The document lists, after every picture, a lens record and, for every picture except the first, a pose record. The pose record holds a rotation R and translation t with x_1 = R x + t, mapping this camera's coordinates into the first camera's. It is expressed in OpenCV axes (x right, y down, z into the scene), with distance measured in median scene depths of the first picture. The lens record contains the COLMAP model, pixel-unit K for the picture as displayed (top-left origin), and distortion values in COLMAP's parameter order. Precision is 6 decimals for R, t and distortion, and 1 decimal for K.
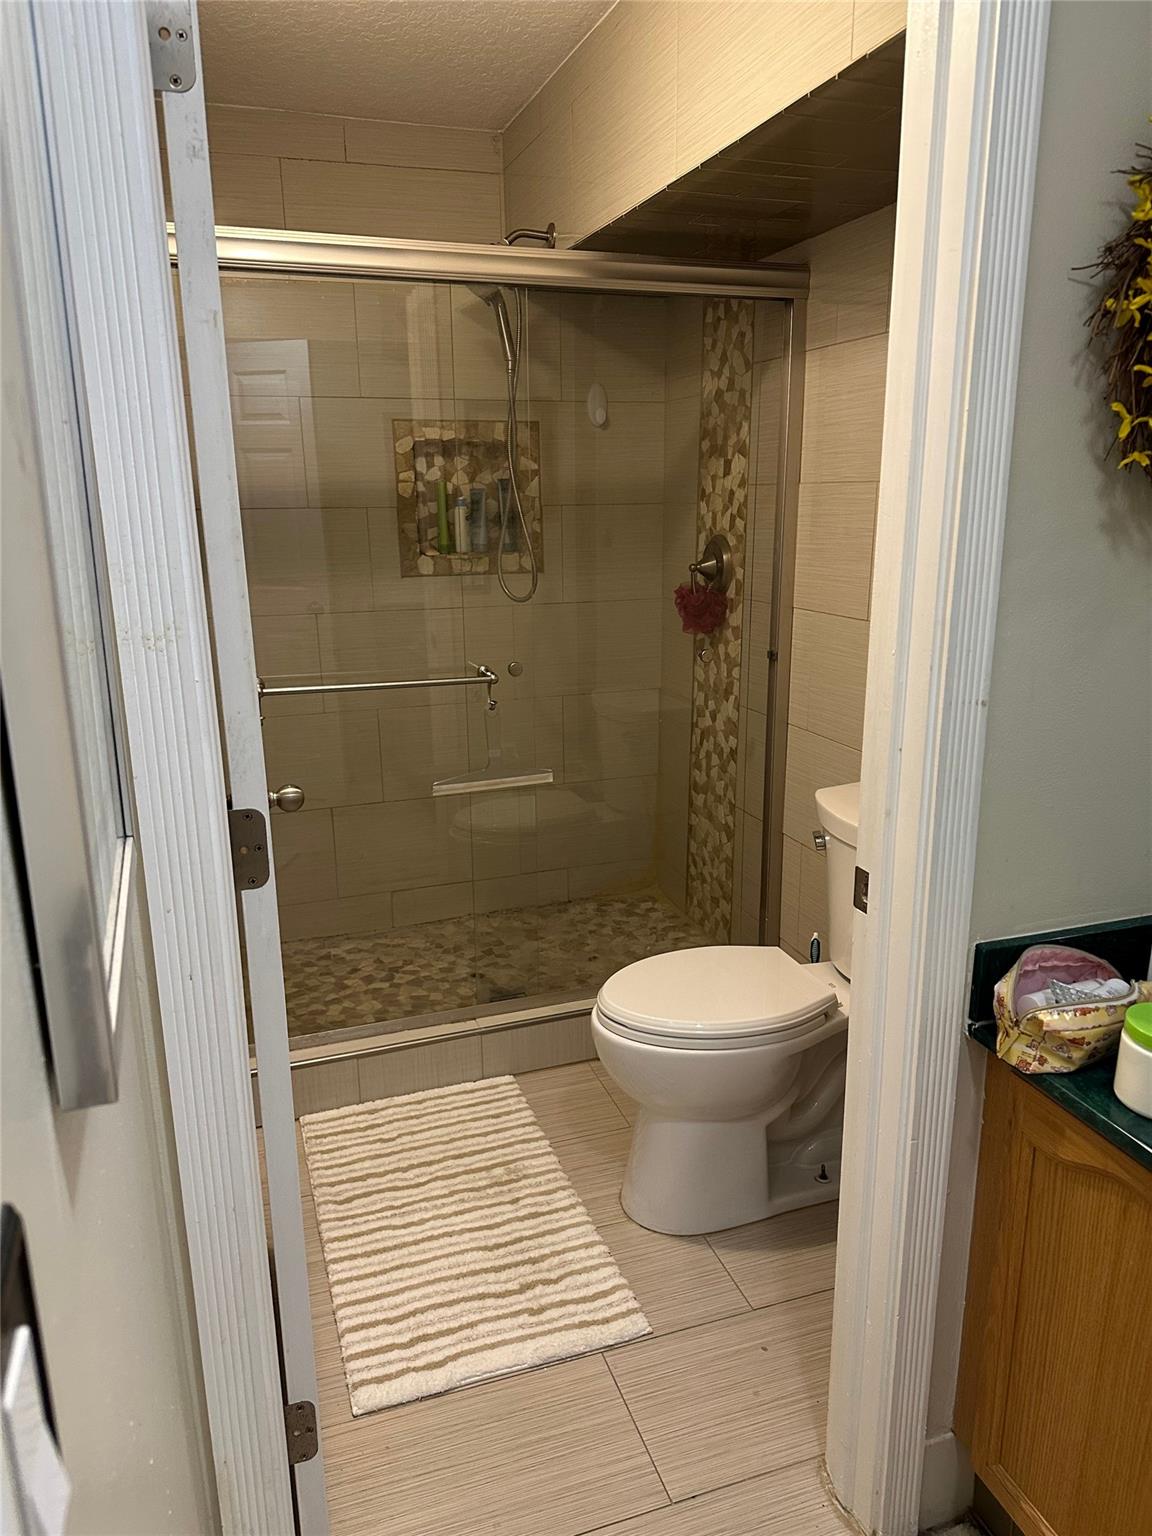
lens RADIAL K [[1088.1, 0, 576.0], [0, 1088.1, 768.0], [0, 0, 1]] dist [0.025538, 0.001038]
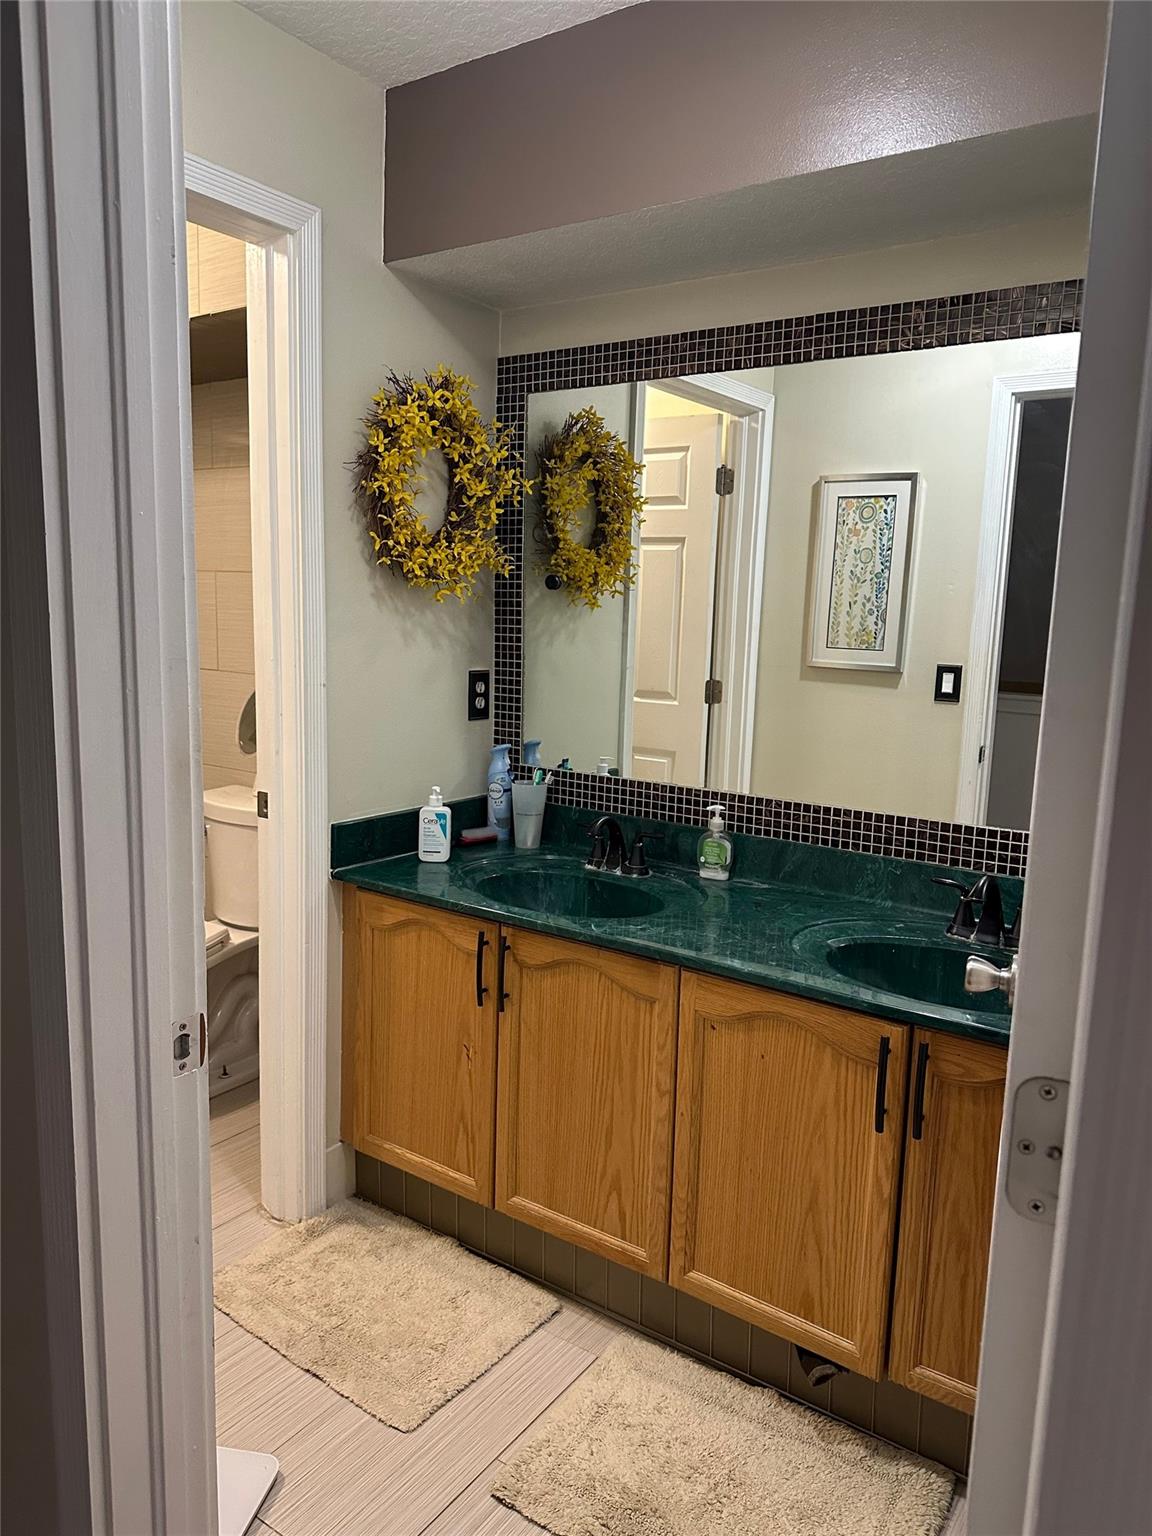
lens RADIAL K [[1088.1, 0, 576.0], [0, 1088.1, 768.0], [0, 0, 1]] dist [0.025538, 0.001038]
pose [[0.807193, -0.060102, 0.587219, -0.372202], [0.110886, 0.992532, -0.050839, 0.218913], [-0.579778, 0.106151, 0.807830, -0.719446]]
